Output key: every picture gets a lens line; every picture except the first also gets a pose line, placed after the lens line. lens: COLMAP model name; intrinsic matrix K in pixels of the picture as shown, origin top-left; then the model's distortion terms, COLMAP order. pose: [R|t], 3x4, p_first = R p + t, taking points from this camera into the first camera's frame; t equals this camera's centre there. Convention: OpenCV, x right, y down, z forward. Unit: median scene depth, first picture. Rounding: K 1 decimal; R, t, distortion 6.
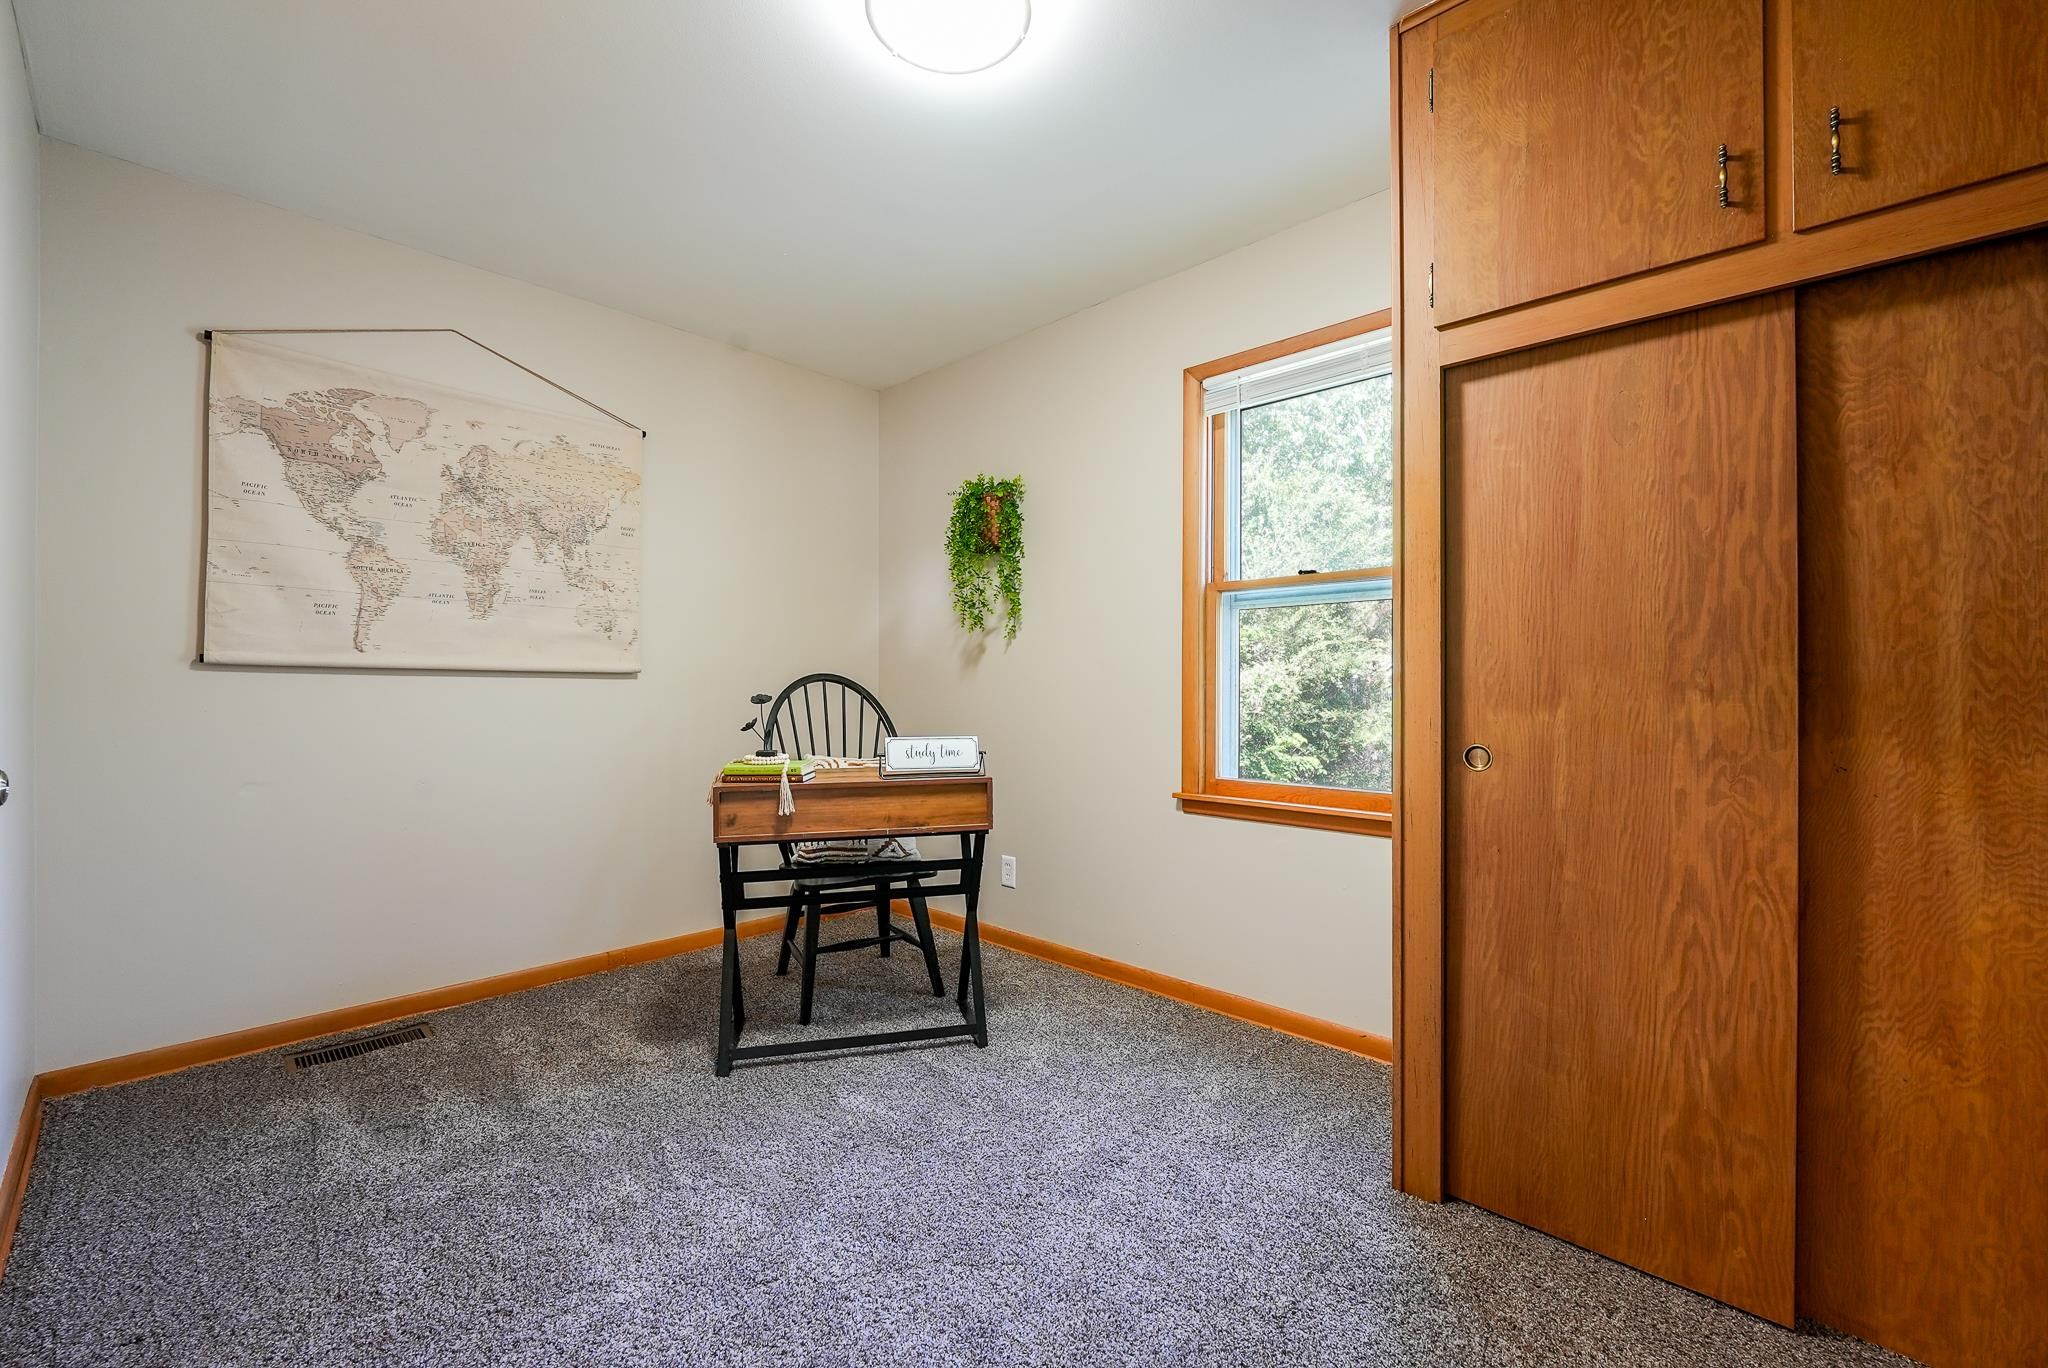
lens RADIAL K [[834.5, 0, 1018.7], [0, 834.5, 689.0], [0, 0, 1]] dist [-0.007094, -0.002173]
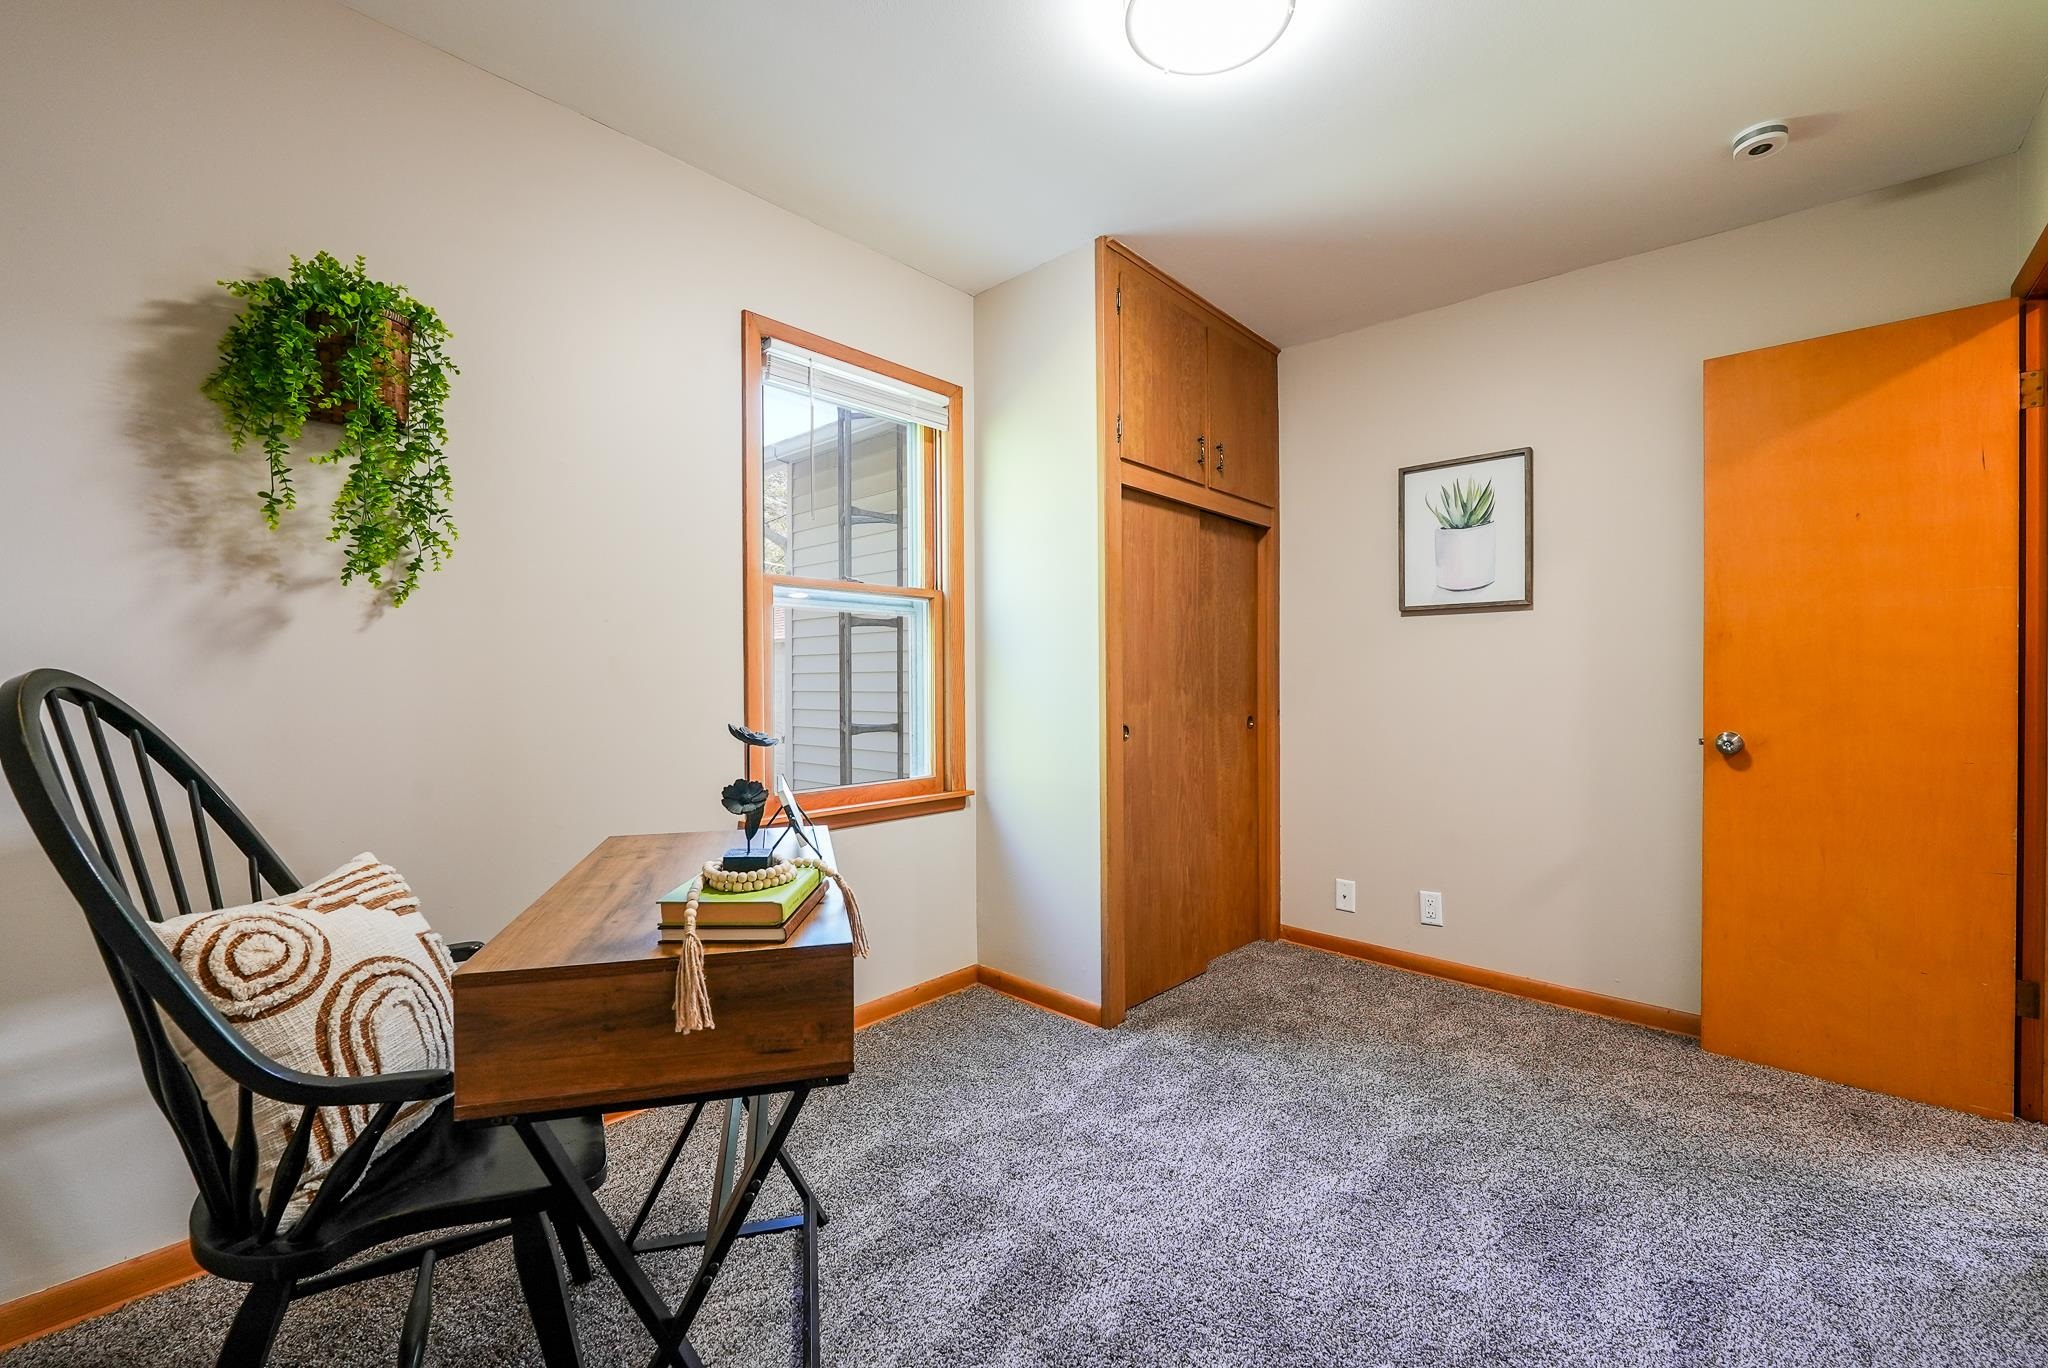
lens RADIAL K [[834.5, 0, 1018.9], [0, 834.5, 675.8], [0, 0, 1]] dist [-0.007094, -0.002173]
pose [[-0.011670, -0.009677, 0.999885, -1.211551], [-0.000393, 0.999953, 0.009673, -0.050423], [-0.999932, -0.000280, -0.011673, 1.392479]]
